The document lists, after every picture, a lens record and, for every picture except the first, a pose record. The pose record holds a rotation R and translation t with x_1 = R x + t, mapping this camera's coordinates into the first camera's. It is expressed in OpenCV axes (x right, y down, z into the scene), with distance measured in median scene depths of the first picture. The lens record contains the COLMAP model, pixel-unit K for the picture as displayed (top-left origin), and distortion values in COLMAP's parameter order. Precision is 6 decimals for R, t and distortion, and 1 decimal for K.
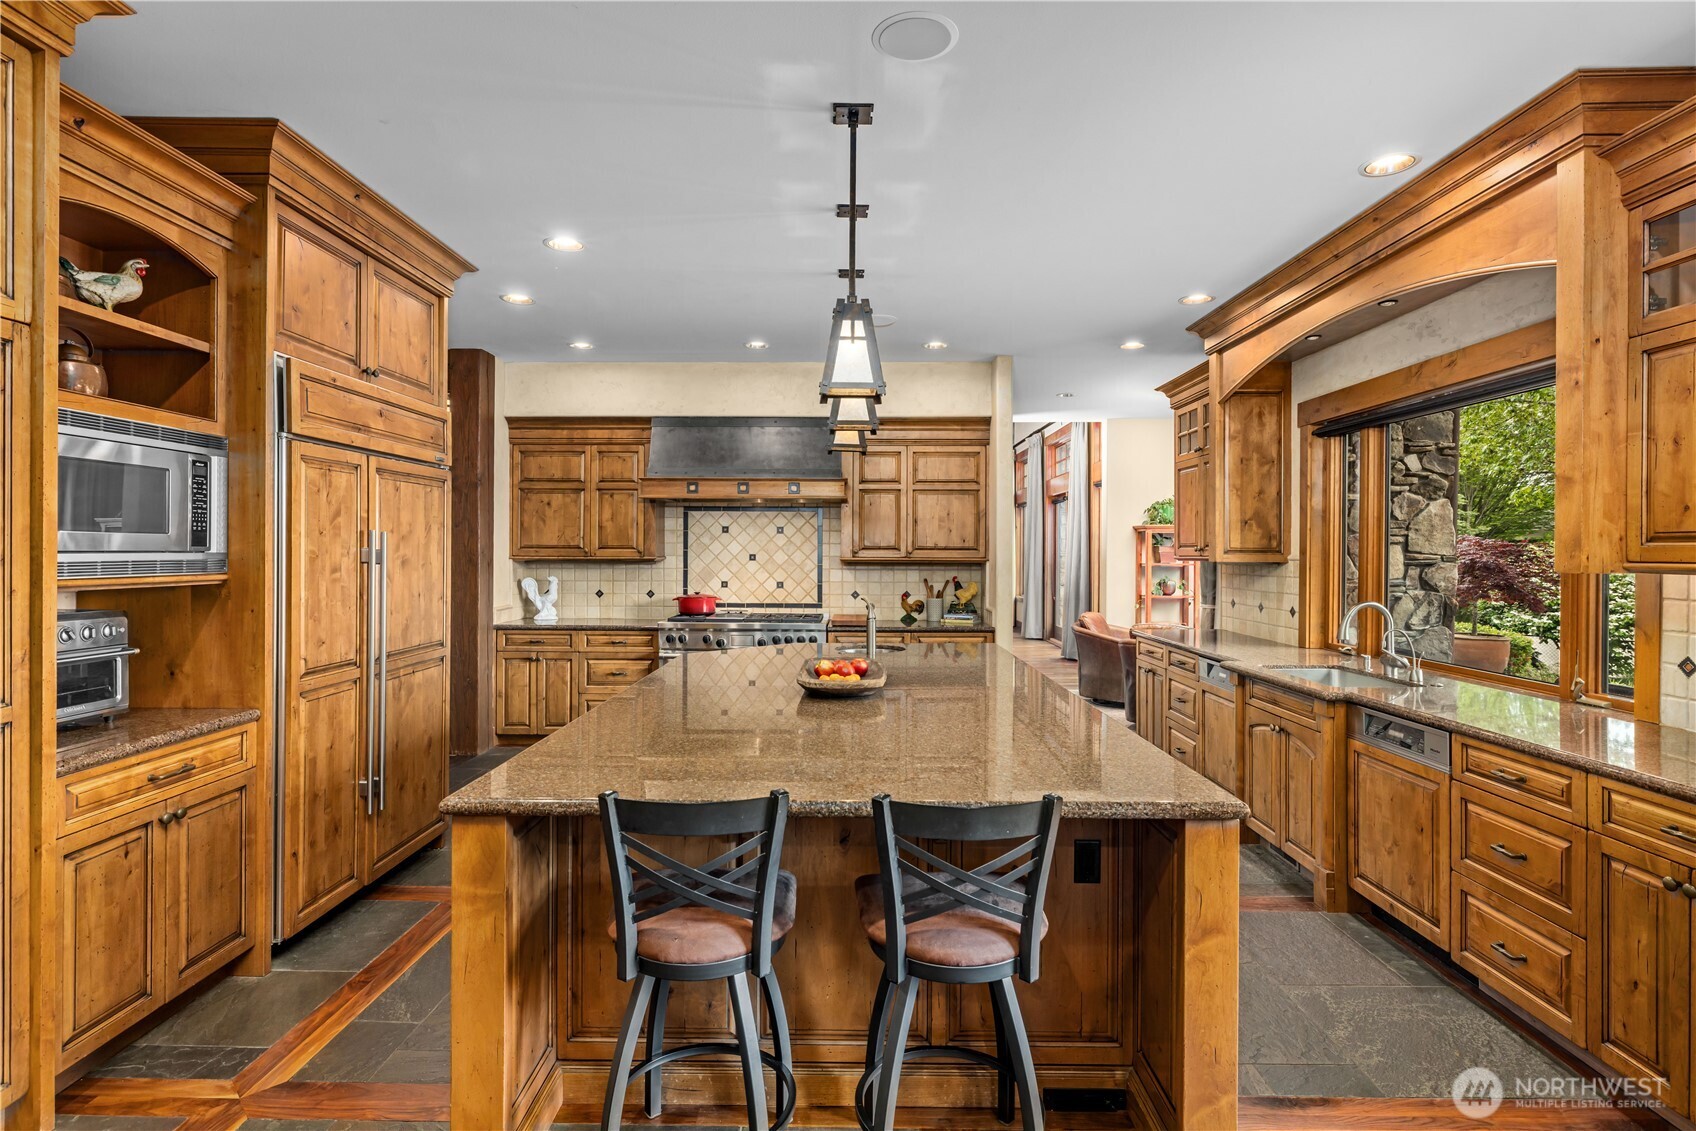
lens RADIAL K [[856.2, 0, 838.6], [0, 856.2, 559.1], [0, 0, 1]] dist [-0.001916, -0.000054]
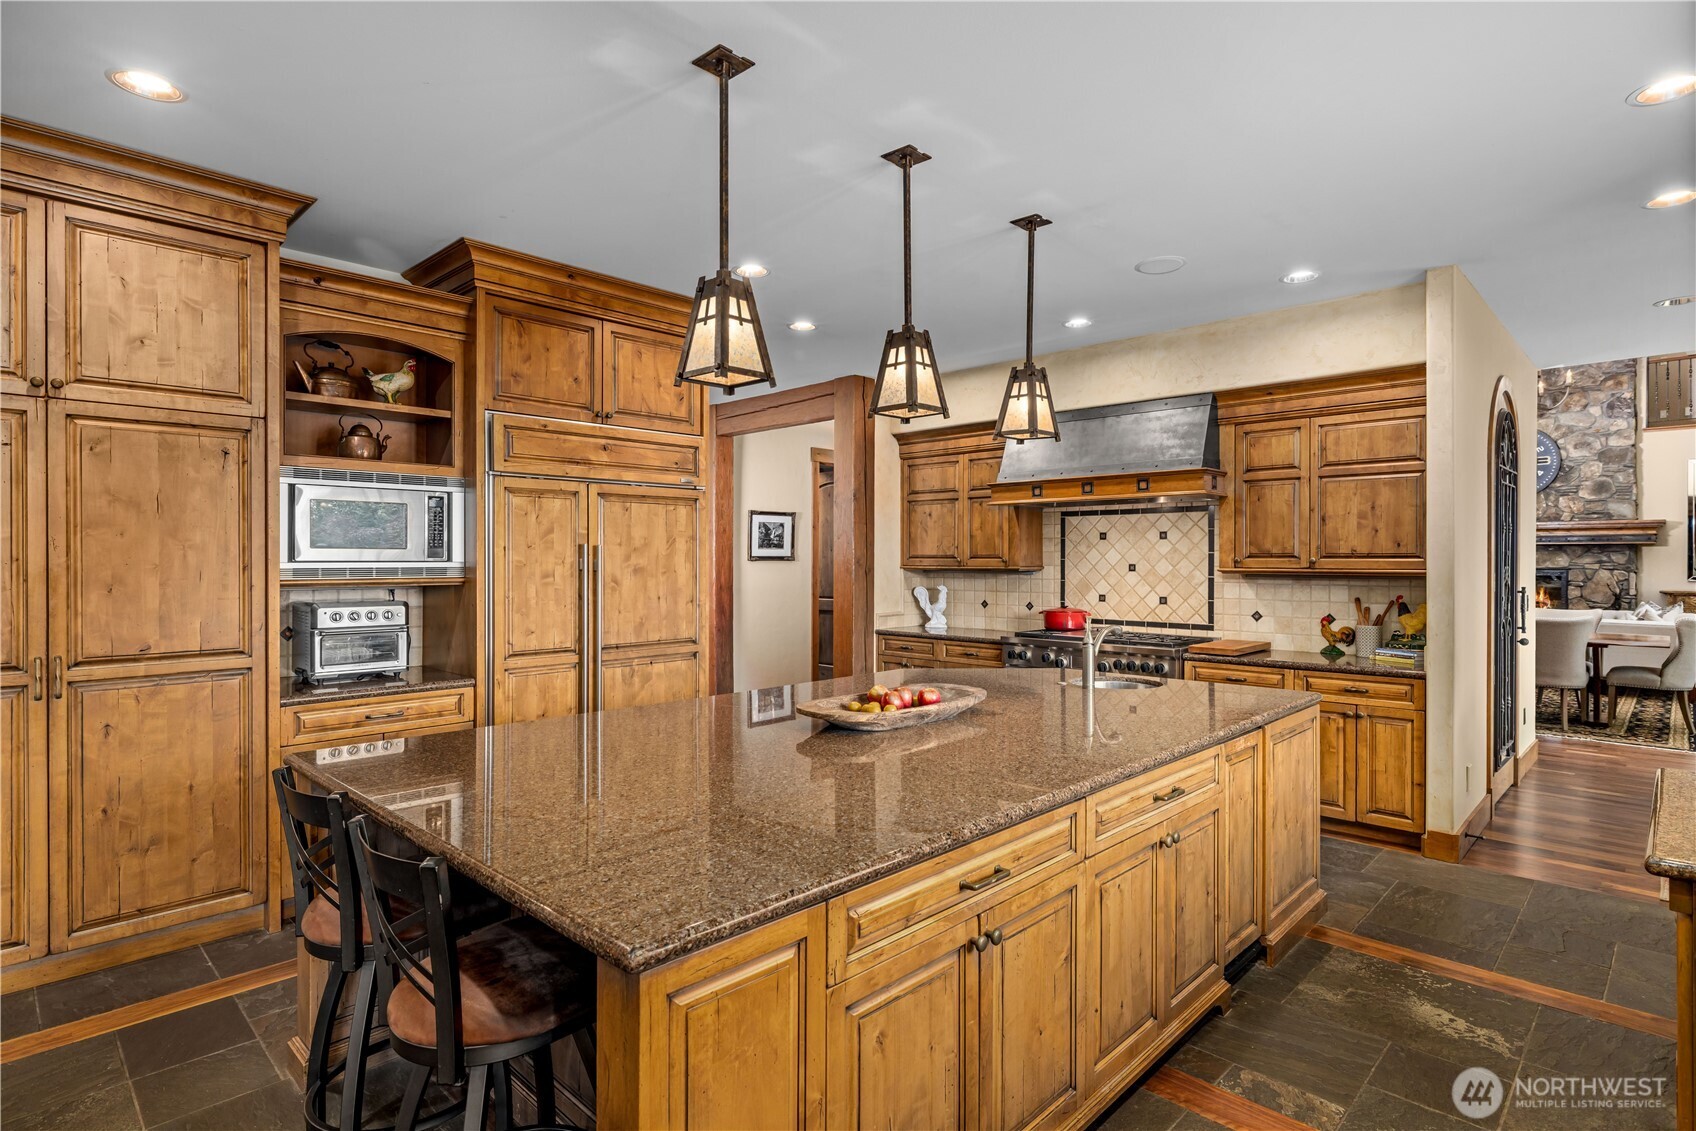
lens RADIAL K [[856.2, 0, 847.3], [0, 856.2, 564.9], [0, 0, 1]] dist [-0.001916, -0.000054]
pose [[0.729147, 0.000797, -0.684357, 0.294691], [-0.004568, 0.999983, -0.003703, -0.000350], [0.684342, 0.005826, 0.729138, 0.184978]]
